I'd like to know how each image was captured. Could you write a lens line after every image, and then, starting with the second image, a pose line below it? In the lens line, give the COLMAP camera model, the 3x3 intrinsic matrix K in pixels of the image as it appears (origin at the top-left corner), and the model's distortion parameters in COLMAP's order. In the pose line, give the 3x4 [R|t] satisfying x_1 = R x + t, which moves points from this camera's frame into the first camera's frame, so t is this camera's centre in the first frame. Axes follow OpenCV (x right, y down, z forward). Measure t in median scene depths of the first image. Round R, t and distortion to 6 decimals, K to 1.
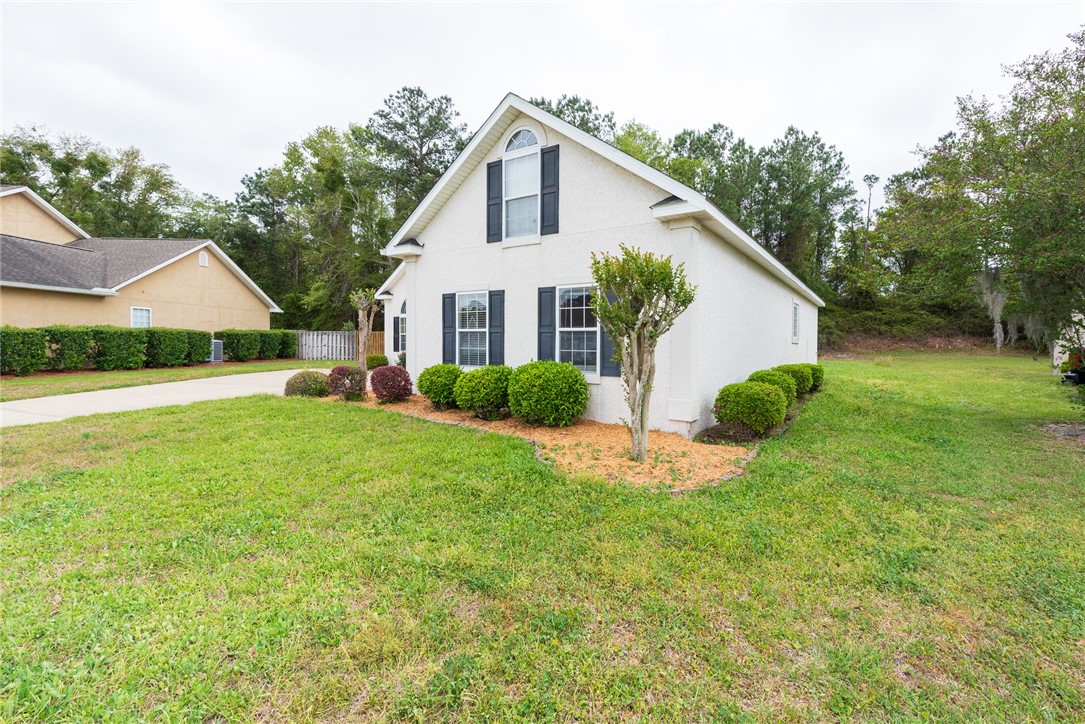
lens RADIAL K [[455.1, 0, 611.3], [0, 455.1, 346.5], [0, 0, 1]] dist [0.011908, -0.001874]
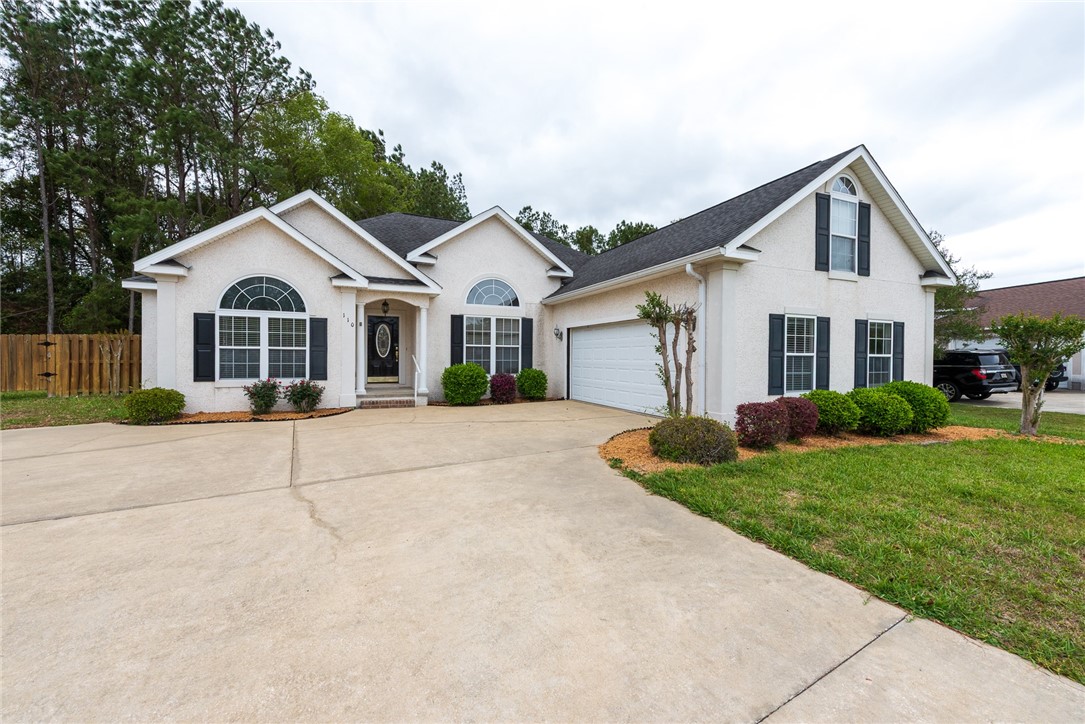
lens RADIAL K [[433.4, 0, 534.3], [0, 433.4, 359.8], [0, 0, 1]] dist [0.006068, -0.000793]
pose [[0.605944, -0.008398, 0.795463, -0.771026], [0.003133, 0.999962, 0.008171, -0.018481], [-0.795501, -0.002459, 0.605947, 0.488061]]
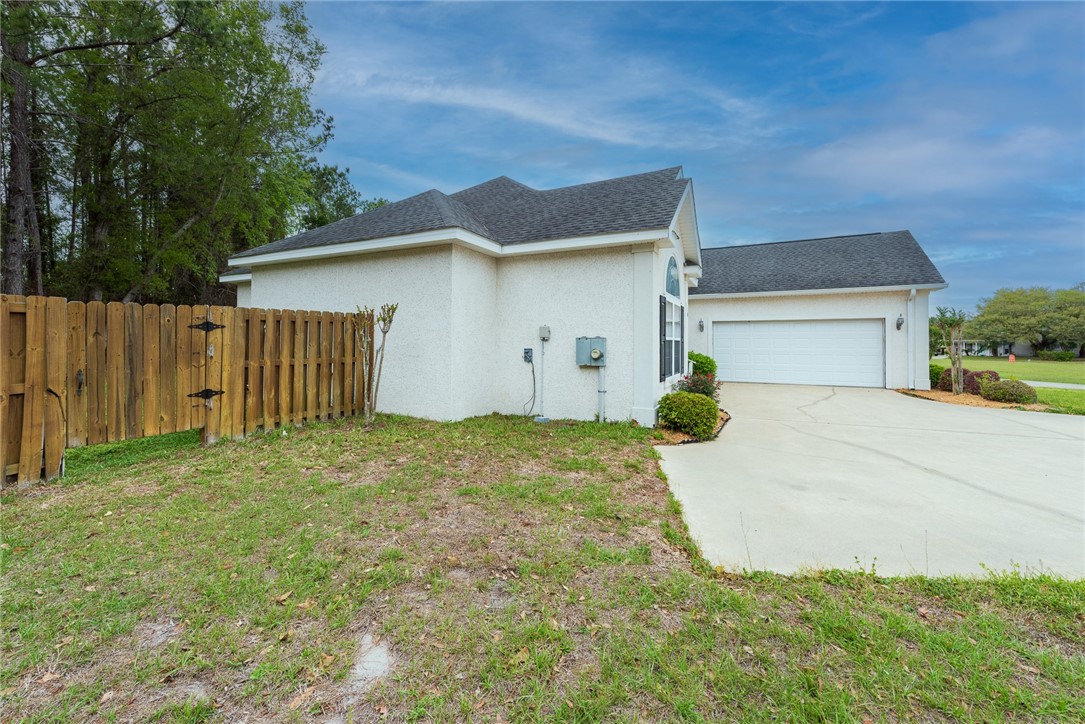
lens RADIAL K [[433.4, 0, 546.2], [0, 433.4, 335.9], [0, 0, 1]] dist [0.006068, -0.000793]
pose [[-0.060352, 0.006907, 0.998153, -1.041055], [0.002182, 0.999975, -0.006788, -0.032164], [-0.998175, 0.001768, -0.060366, 1.367957]]
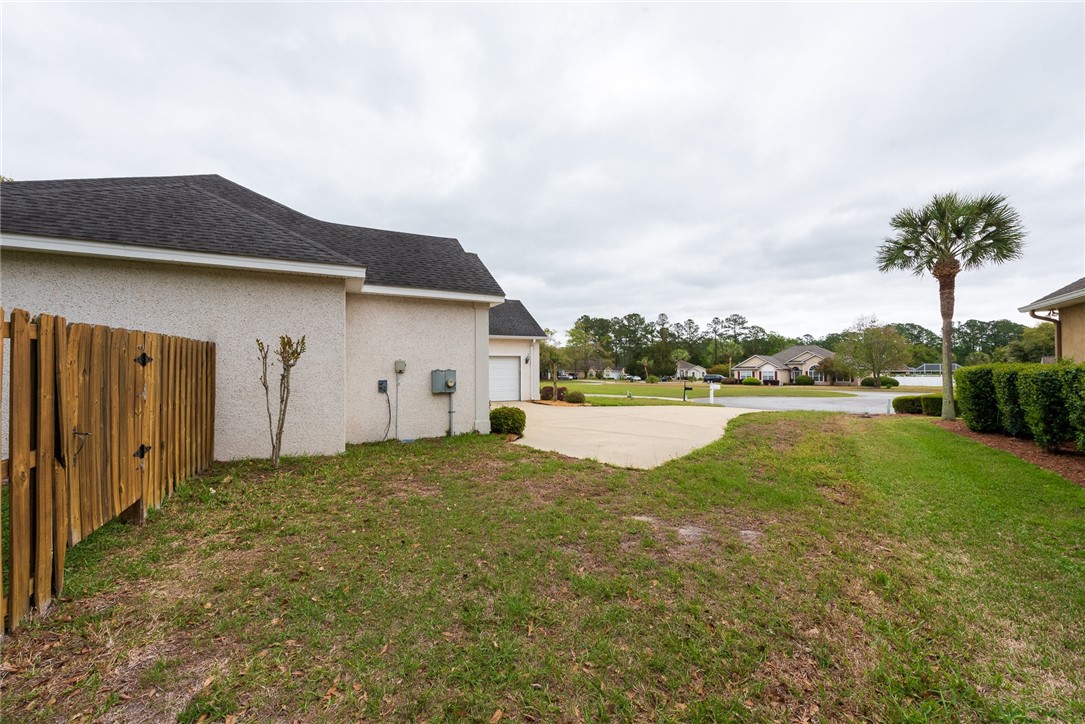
lens RADIAL K [[433.4, 0, 525.3], [0, 433.4, 372.1], [0, 0, 1]] dist [0.006068, -0.000793]
pose [[-0.825366, -0.004869, 0.564576, -1.004447], [0.001676, 0.999937, 0.011075, -0.037461], [-0.564595, 0.010087, -0.825306, 1.712606]]
